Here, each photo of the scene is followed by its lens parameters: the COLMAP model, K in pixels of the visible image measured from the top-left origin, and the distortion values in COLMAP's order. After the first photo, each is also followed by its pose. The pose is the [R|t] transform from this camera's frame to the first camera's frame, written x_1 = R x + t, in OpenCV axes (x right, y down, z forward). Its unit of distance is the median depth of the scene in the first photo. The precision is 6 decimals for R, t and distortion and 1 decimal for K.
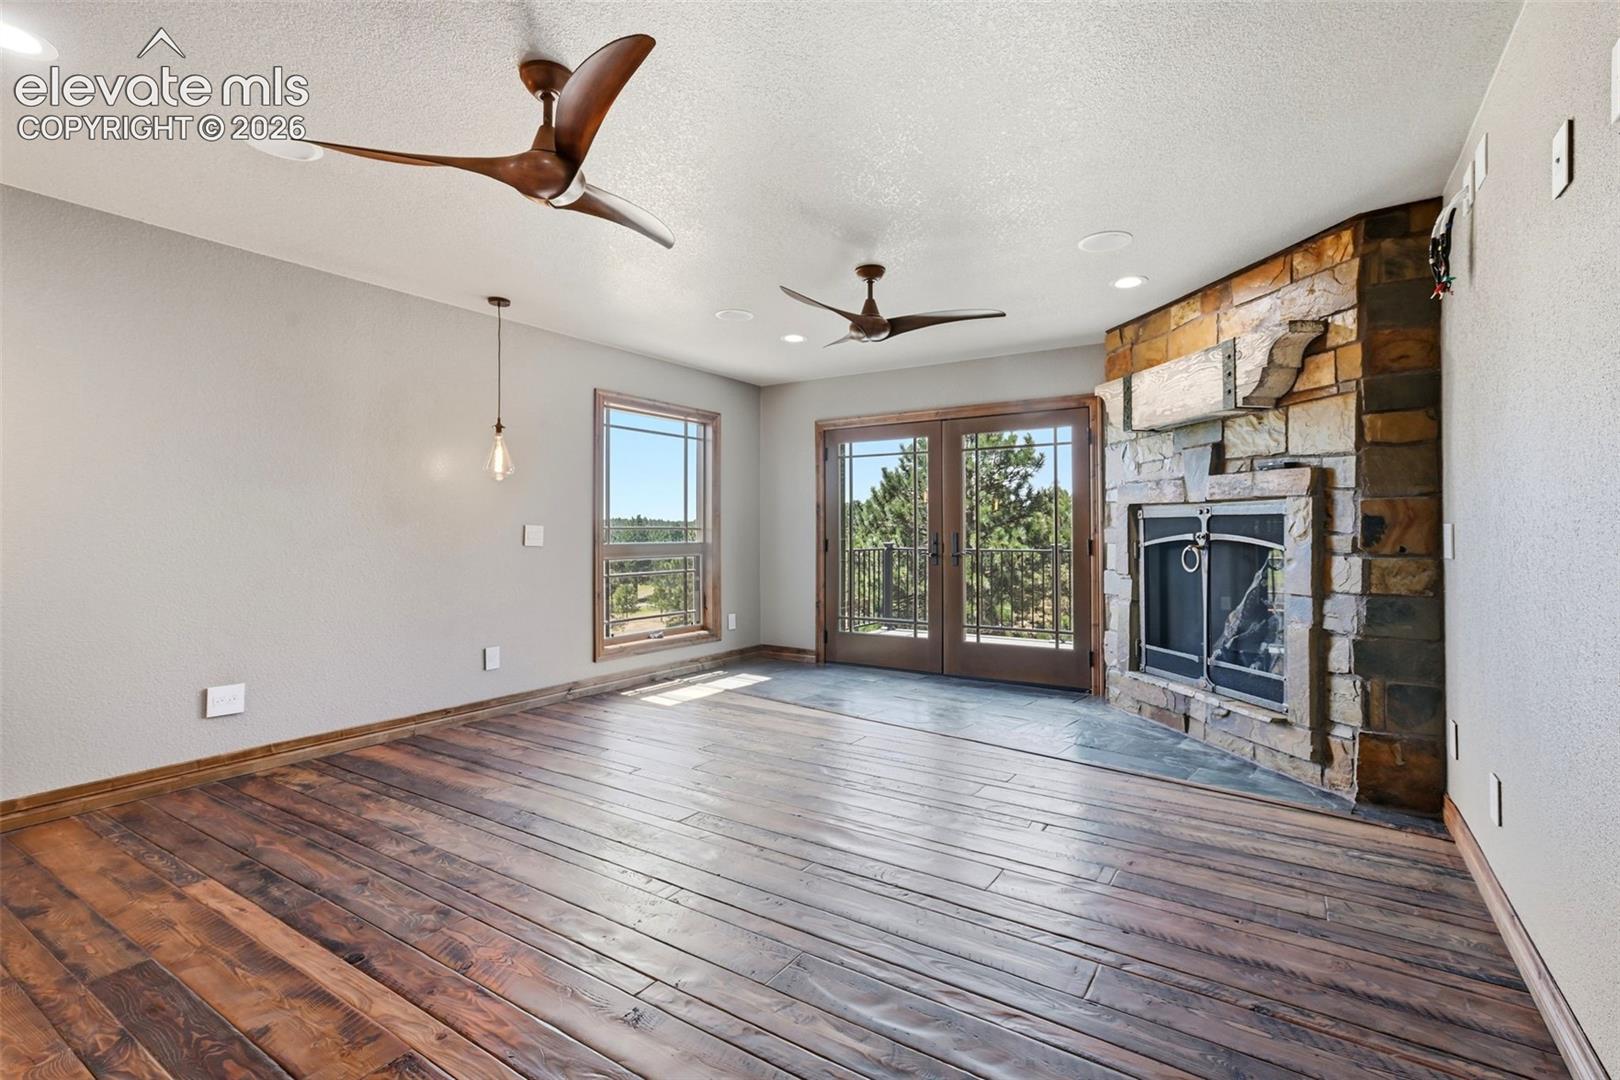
lens RADIAL K [[735.9, 0, 816.5], [0, 735.9, 531.3], [0, 0, 1]] dist [0.001890, 0.000609]
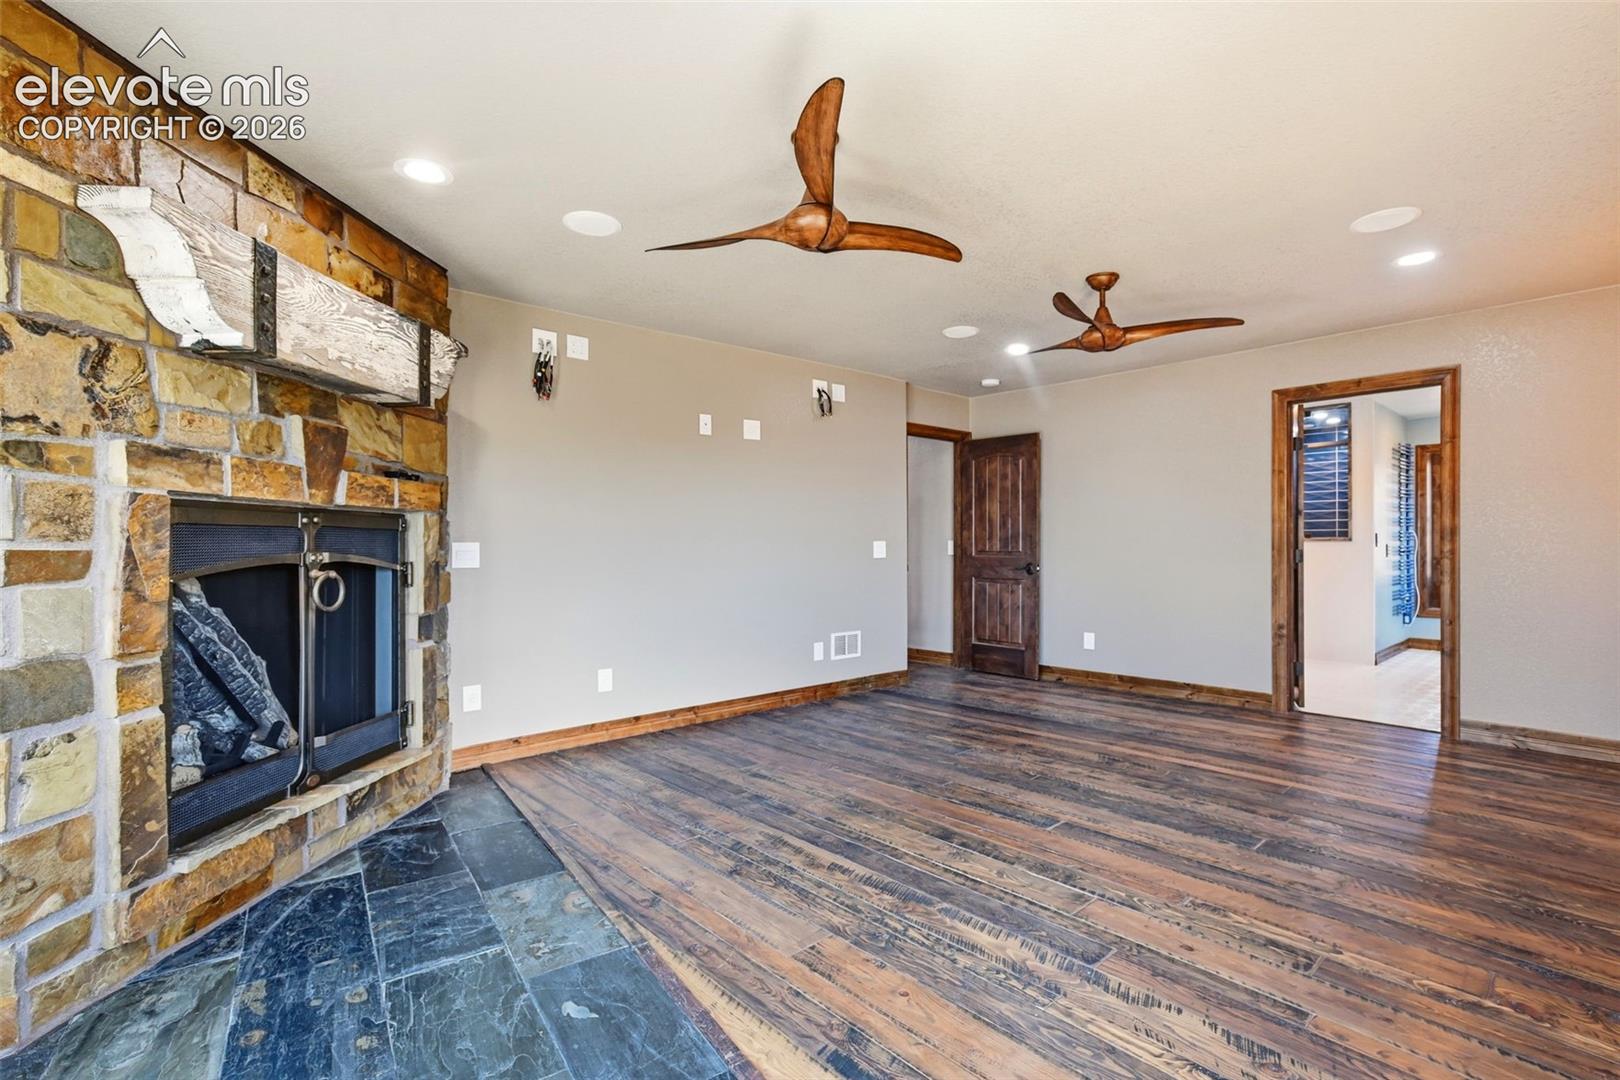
lens RADIAL K [[758.3, 0, 811.5], [0, 758.3, 545.0], [0, 0, 1]] dist [-0.001269, 0.000144]
pose [[-0.970566, 0.007589, 0.240717, -0.080979], [0.008487, 0.999960, 0.002693, -0.003404], [-0.240687, 0.004657, -0.970592, 1.709961]]
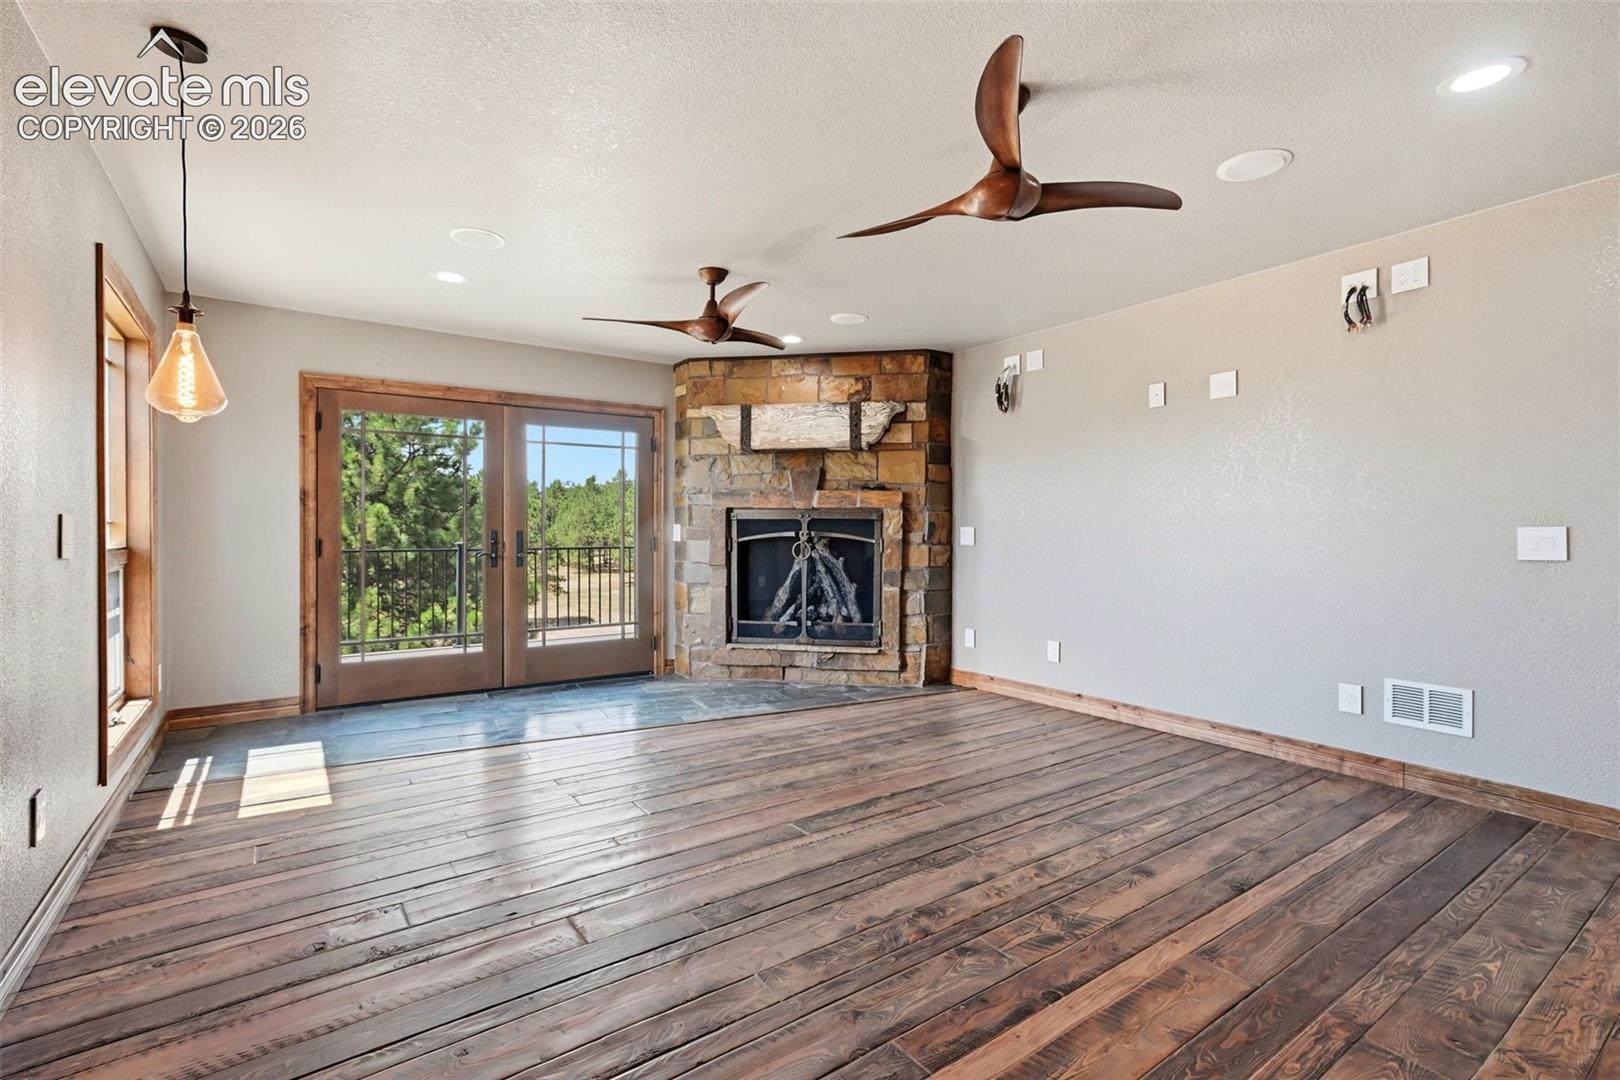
lens RADIAL K [[751.8, 0, 812.1], [0, 751.8, 534.1], [0, 0, 1]] dist [-0.027650, 0.000701]
pose [[0.364930, -0.001652, 0.931033, -0.870022], [-0.004283, 0.999985, 0.003453, 0.002777], [-0.931025, -0.005248, 0.364918, 0.516603]]
